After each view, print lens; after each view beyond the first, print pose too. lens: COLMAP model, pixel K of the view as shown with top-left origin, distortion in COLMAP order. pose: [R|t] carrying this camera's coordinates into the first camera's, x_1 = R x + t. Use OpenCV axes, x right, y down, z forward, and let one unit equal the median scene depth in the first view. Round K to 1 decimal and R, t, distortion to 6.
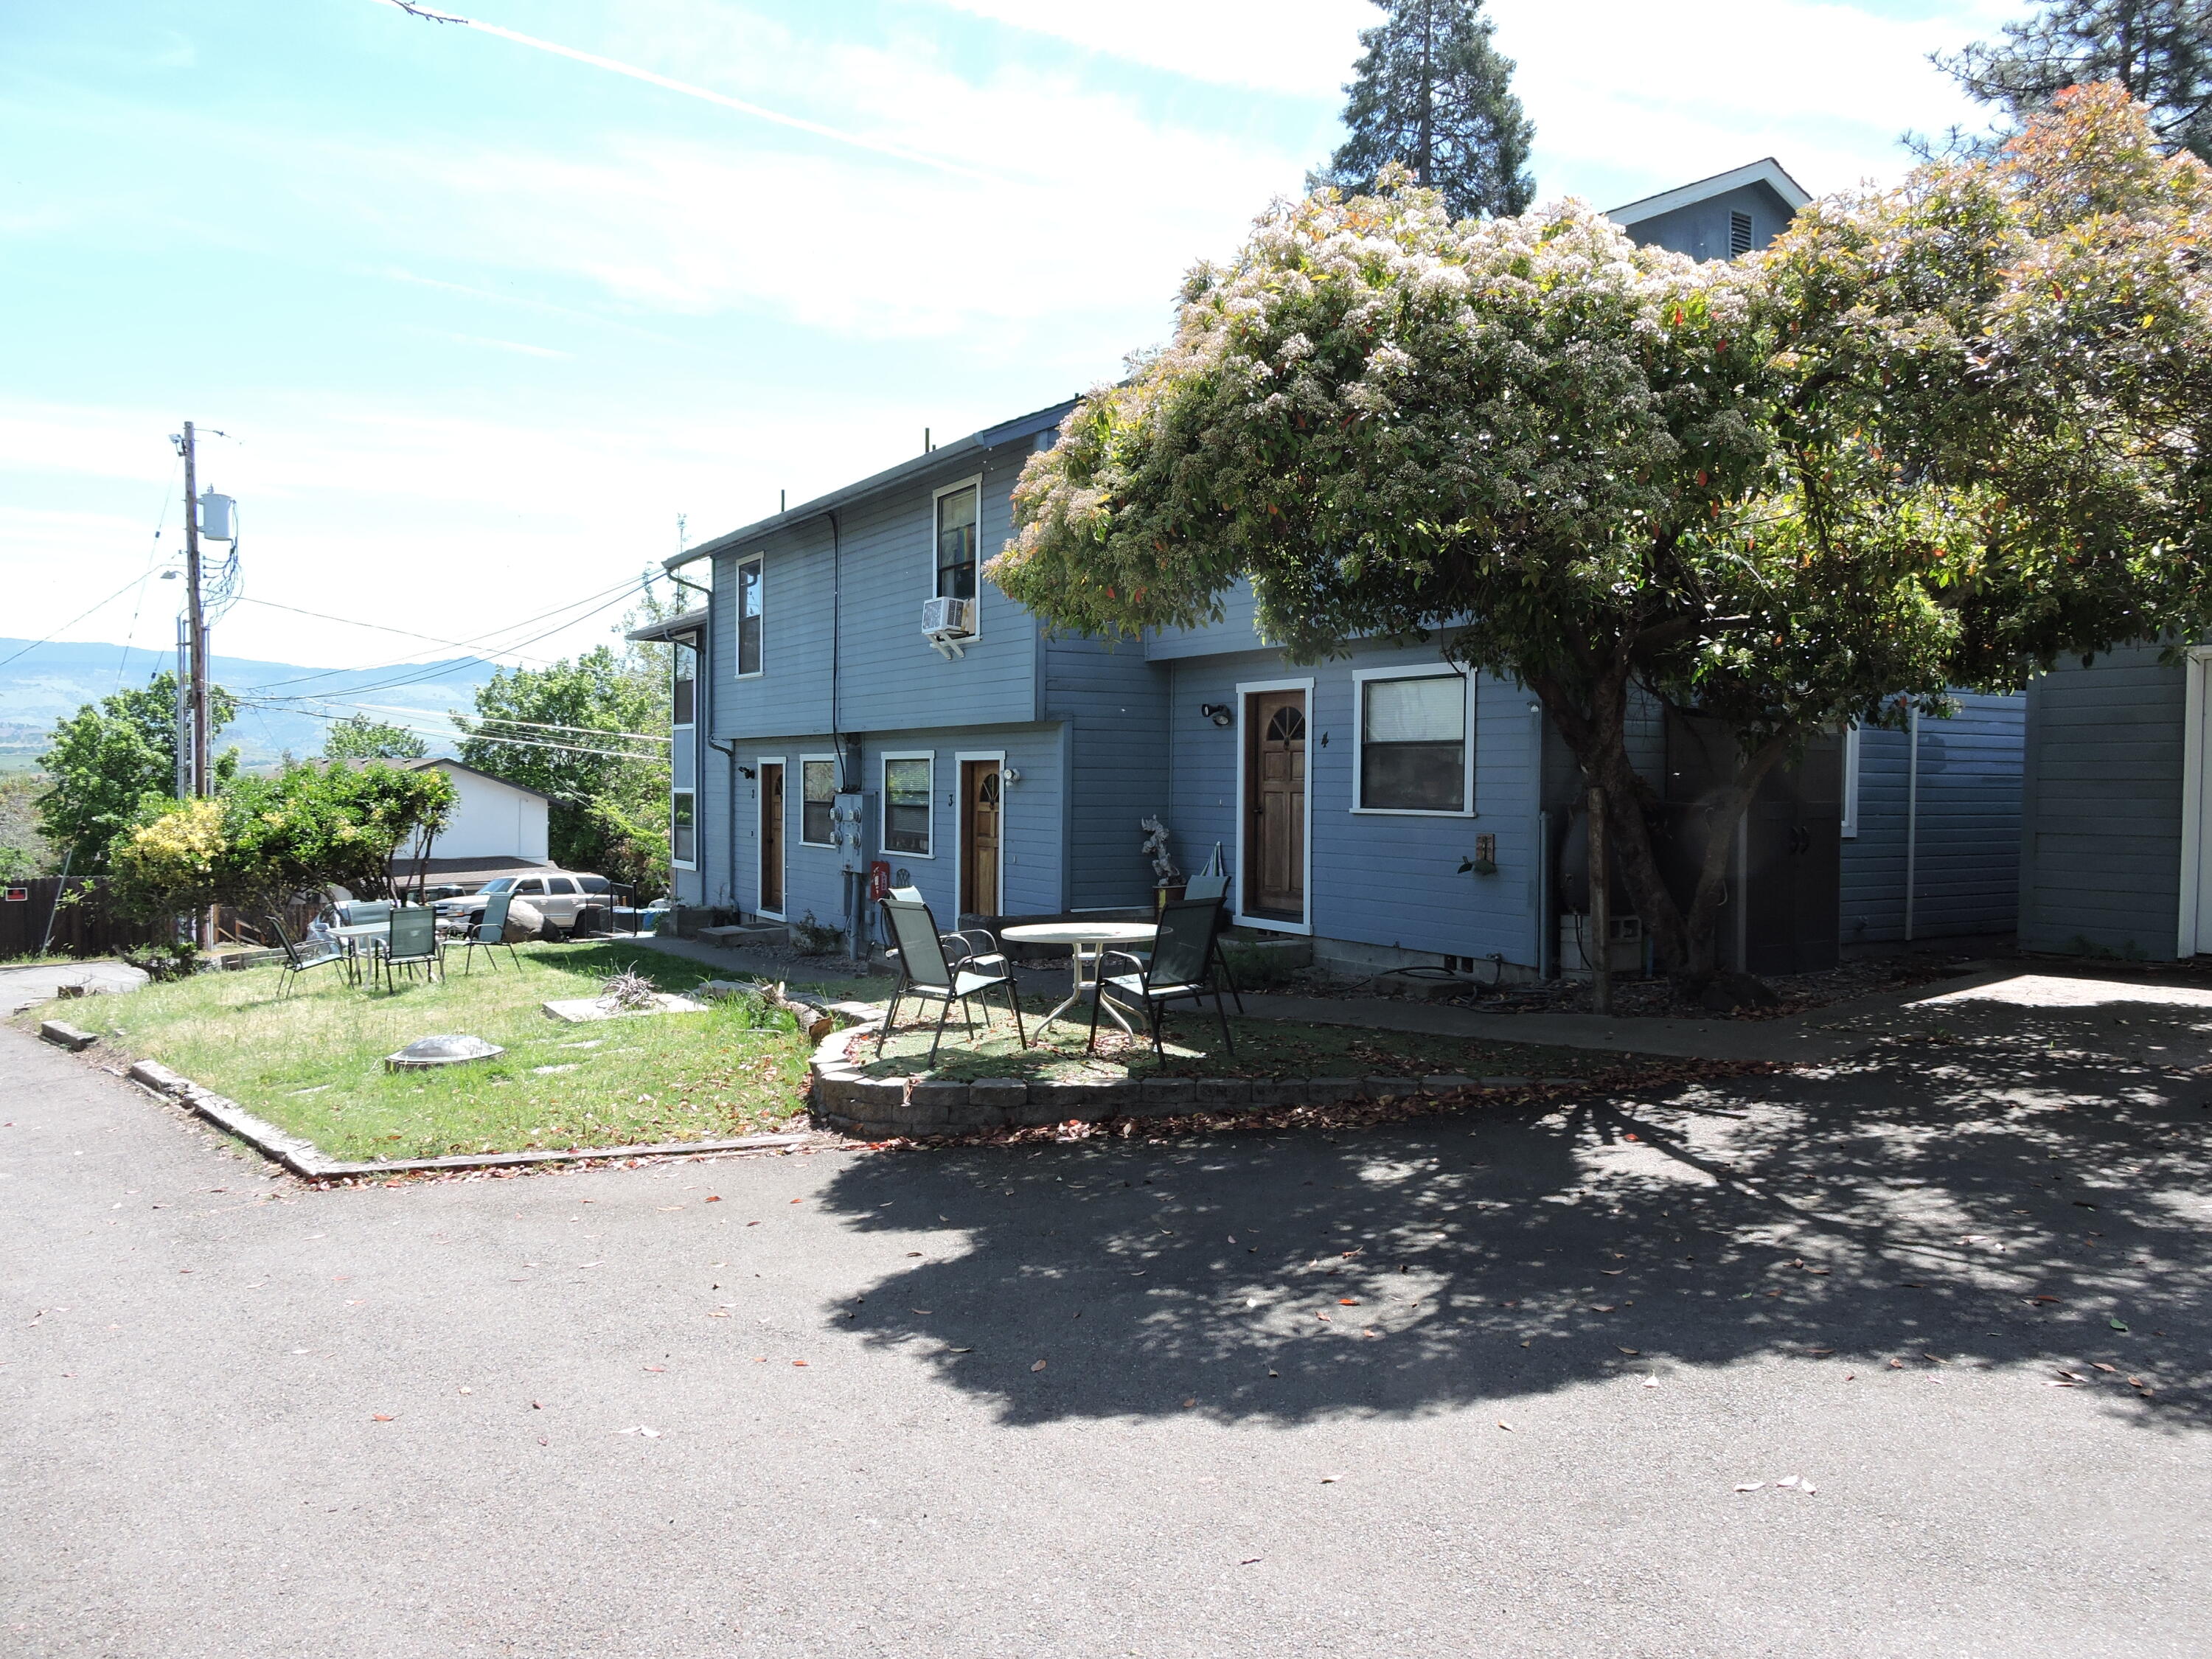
lens RADIAL K [[1575.3, 0, 1123.0], [0, 1575.3, 829.0], [0, 0, 1]] dist [0.000317, -0.003067]
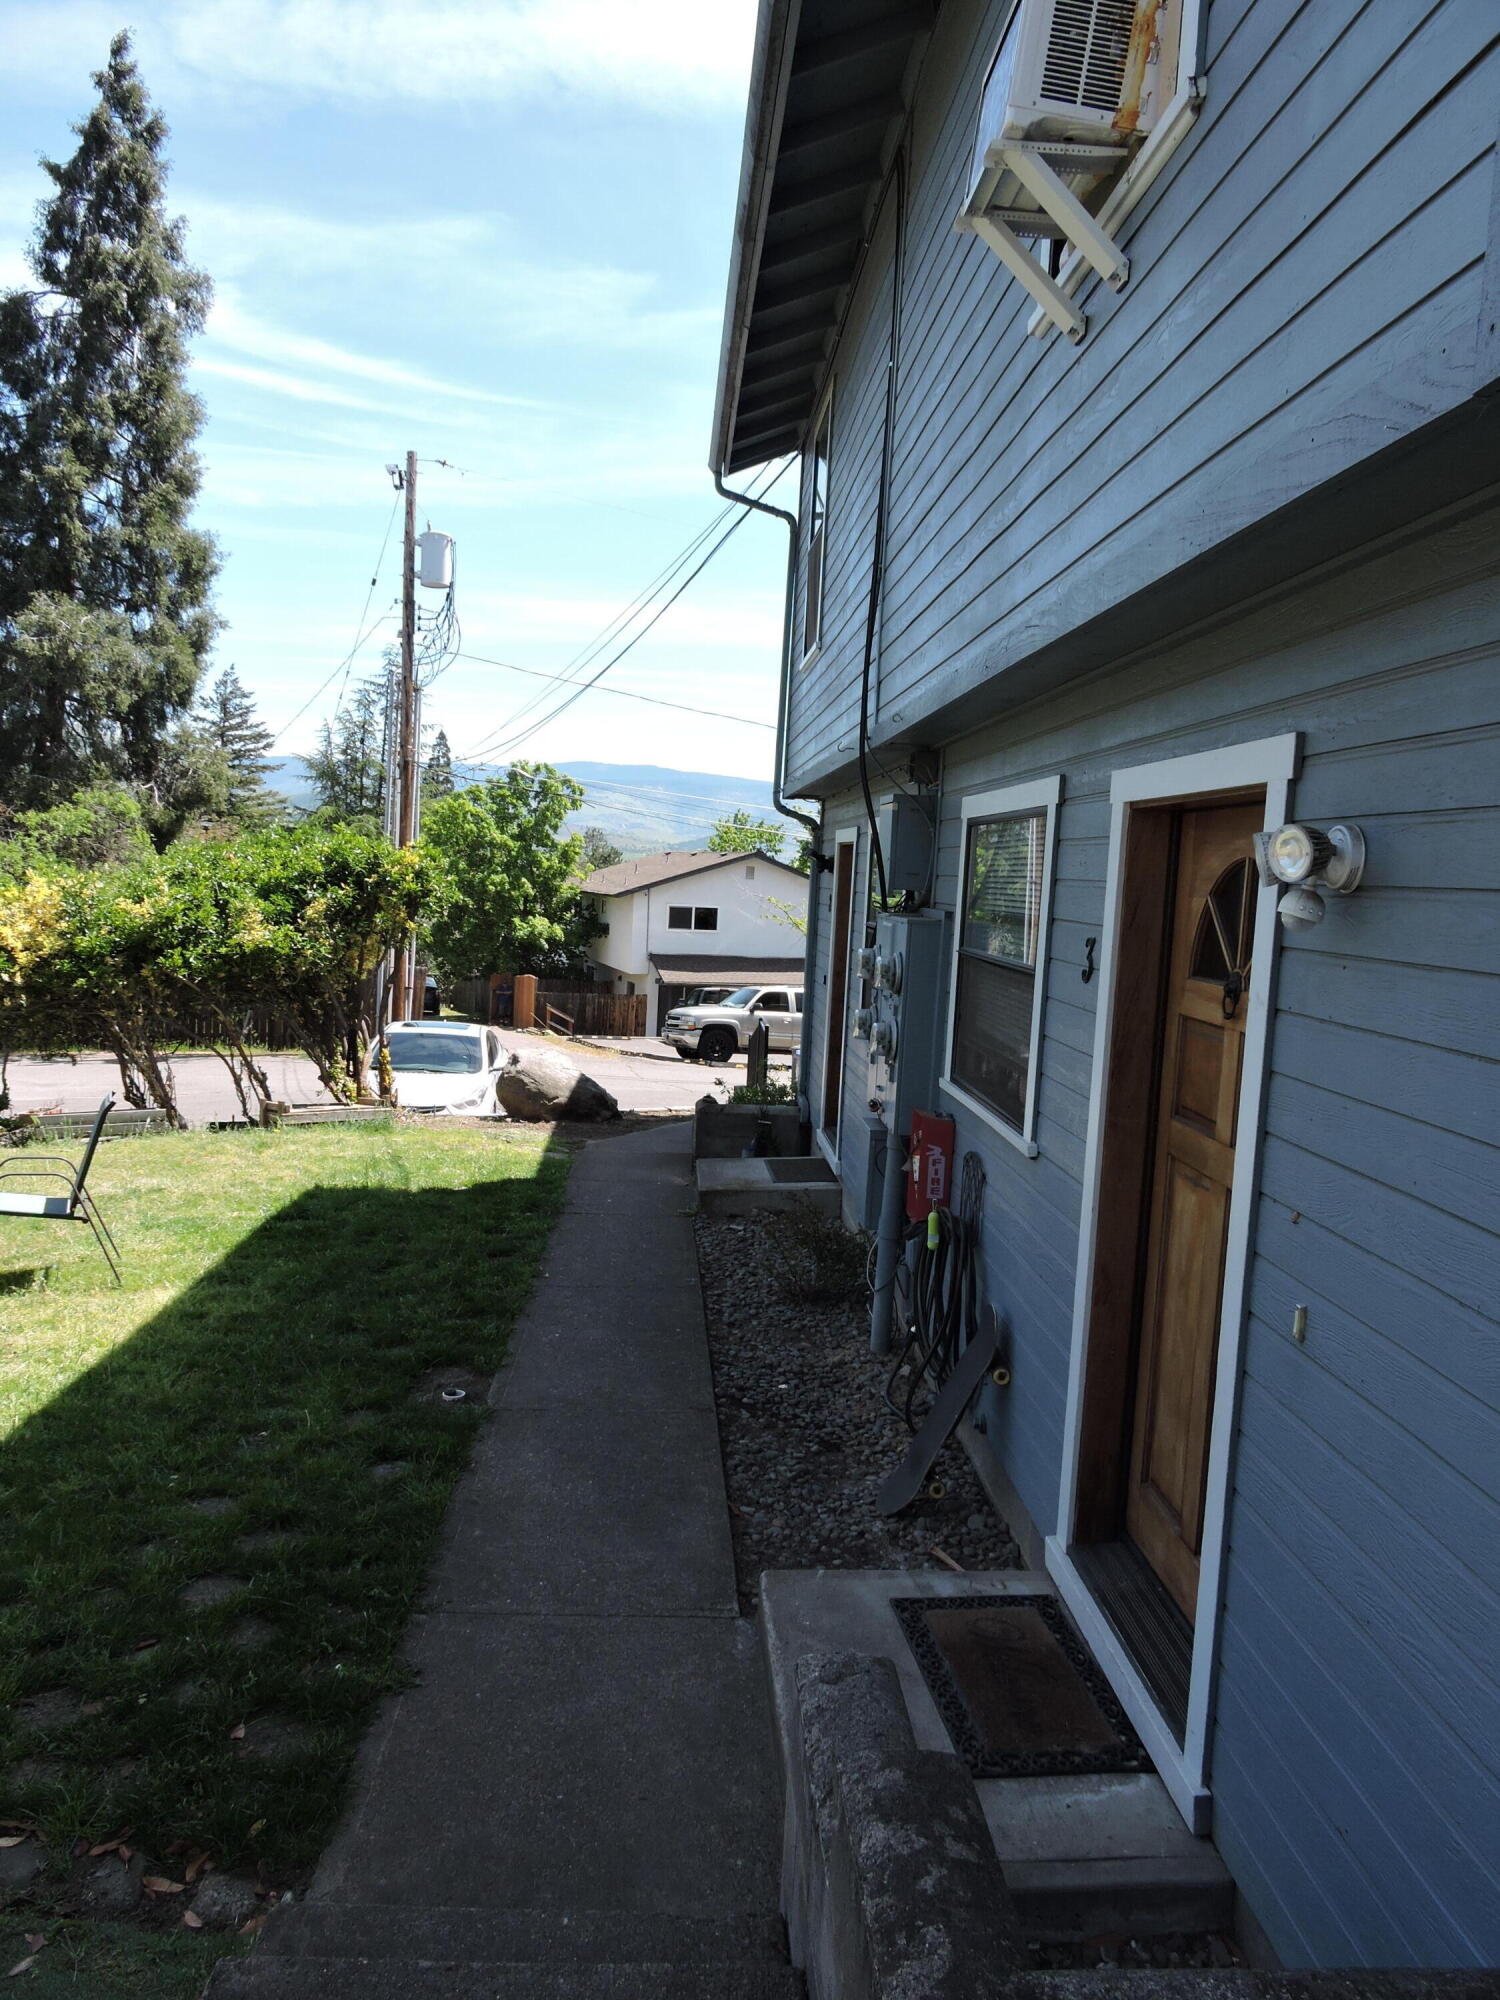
lens RADIAL K [[1424.3, 0, 750.4], [0, 1424.3, 1014.1], [0, 0, 1]] dist [0.000317, -0.003067]
pose [[0.876648, 0.081307, -0.474212, -0.034048], [-0.054251, 0.996036, 0.070488, -0.016916], [0.478064, -0.036067, 0.877584, 0.569816]]
